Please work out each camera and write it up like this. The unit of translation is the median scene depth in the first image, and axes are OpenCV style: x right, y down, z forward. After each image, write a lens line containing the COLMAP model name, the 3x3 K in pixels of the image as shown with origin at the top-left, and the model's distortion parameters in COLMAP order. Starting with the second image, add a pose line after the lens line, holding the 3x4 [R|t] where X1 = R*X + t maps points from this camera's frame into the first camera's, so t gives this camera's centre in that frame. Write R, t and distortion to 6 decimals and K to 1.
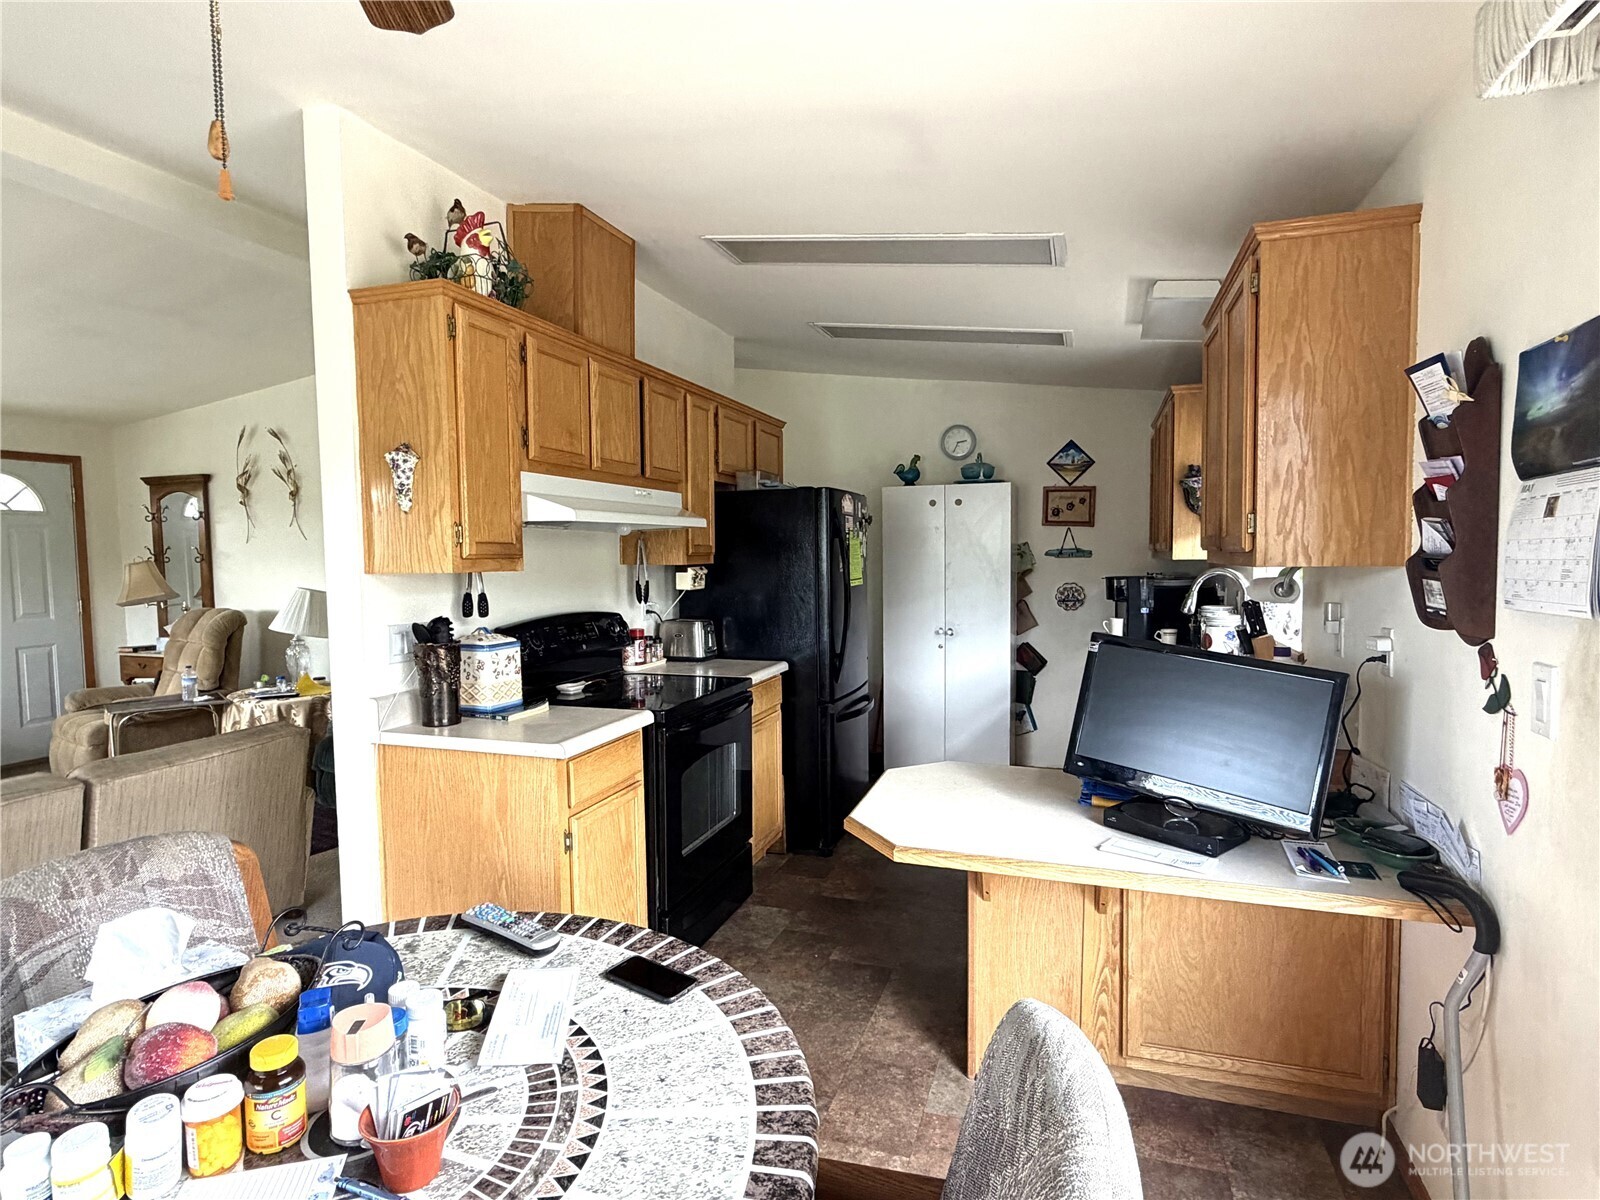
lens RADIAL K [[823.4, 0, 786.3], [0, 823.4, 597.9], [0, 0, 1]] dist [0.000975, 0.000648]
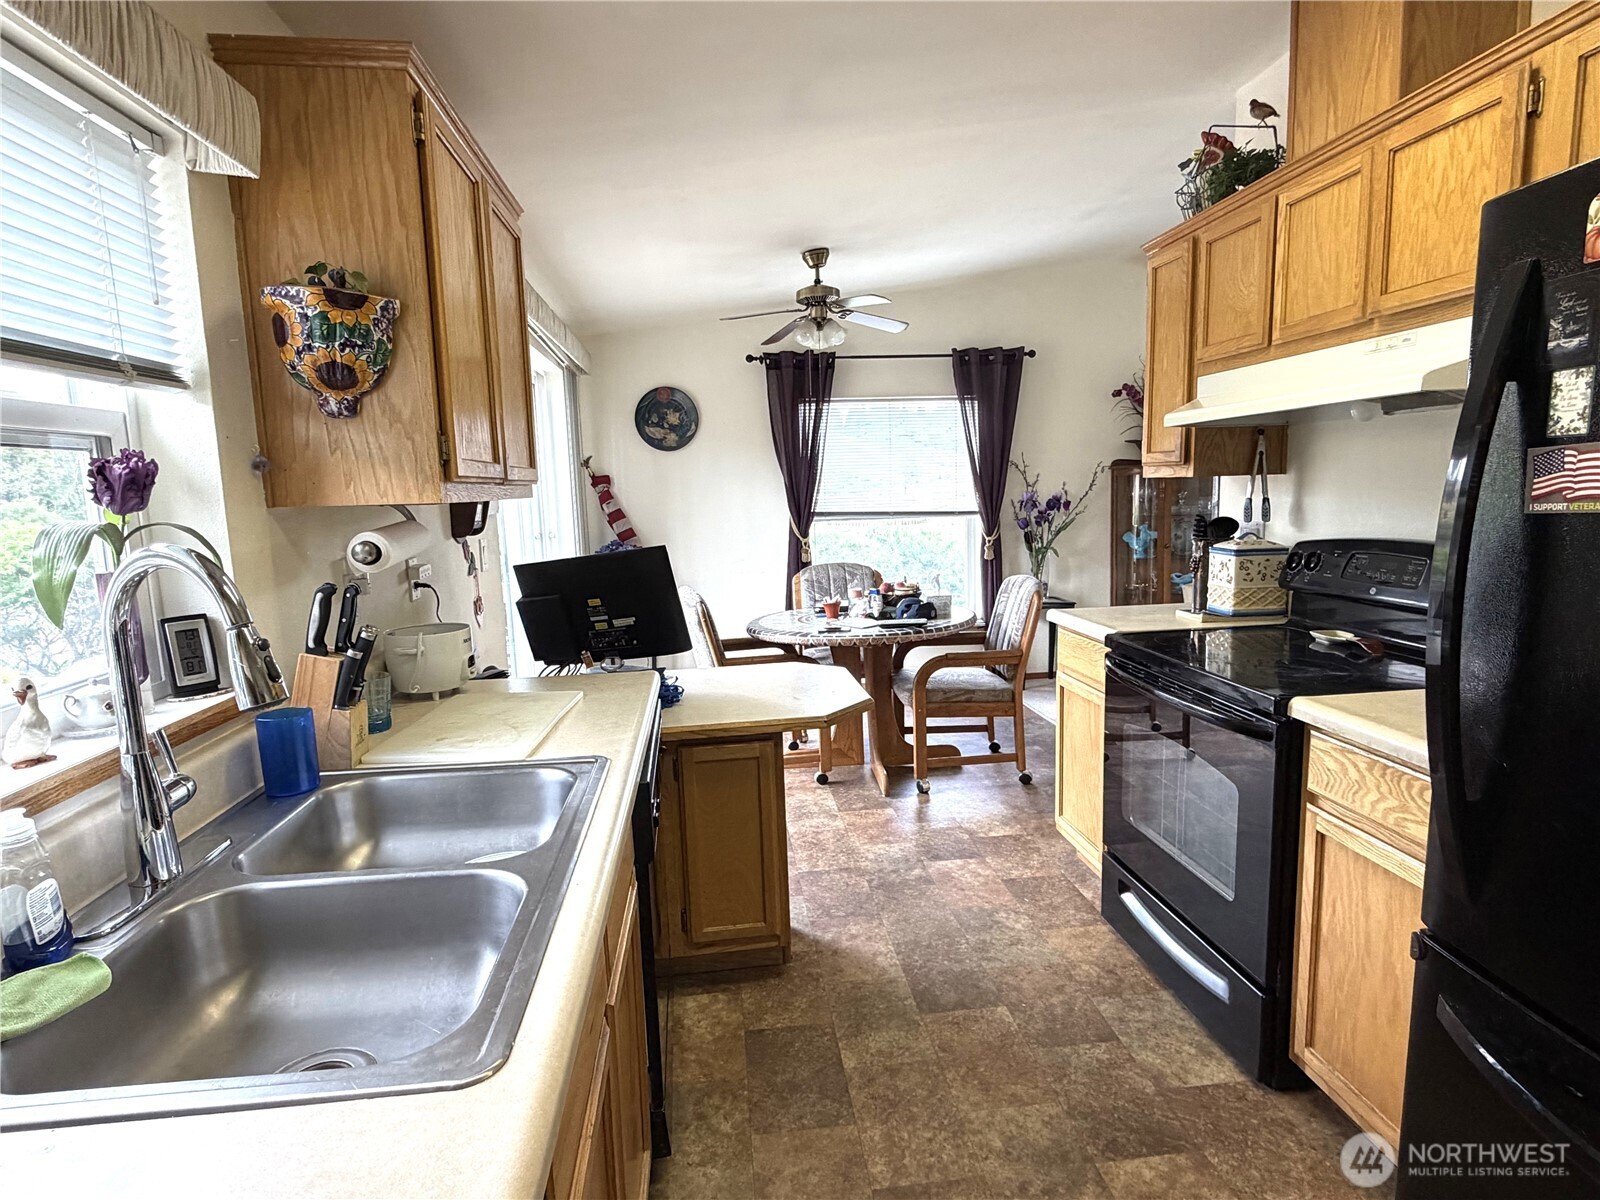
lens RADIAL K [[823.4, 0, 786.3], [0, 823.4, 597.9], [0, 0, 1]] dist [0.000975, 0.000648]
pose [[-0.903052, 0.083853, -0.421266, 0.569239], [0.015415, 0.986455, 0.163309, -0.058533], [0.429254, 0.140983, -0.892113, 1.685491]]
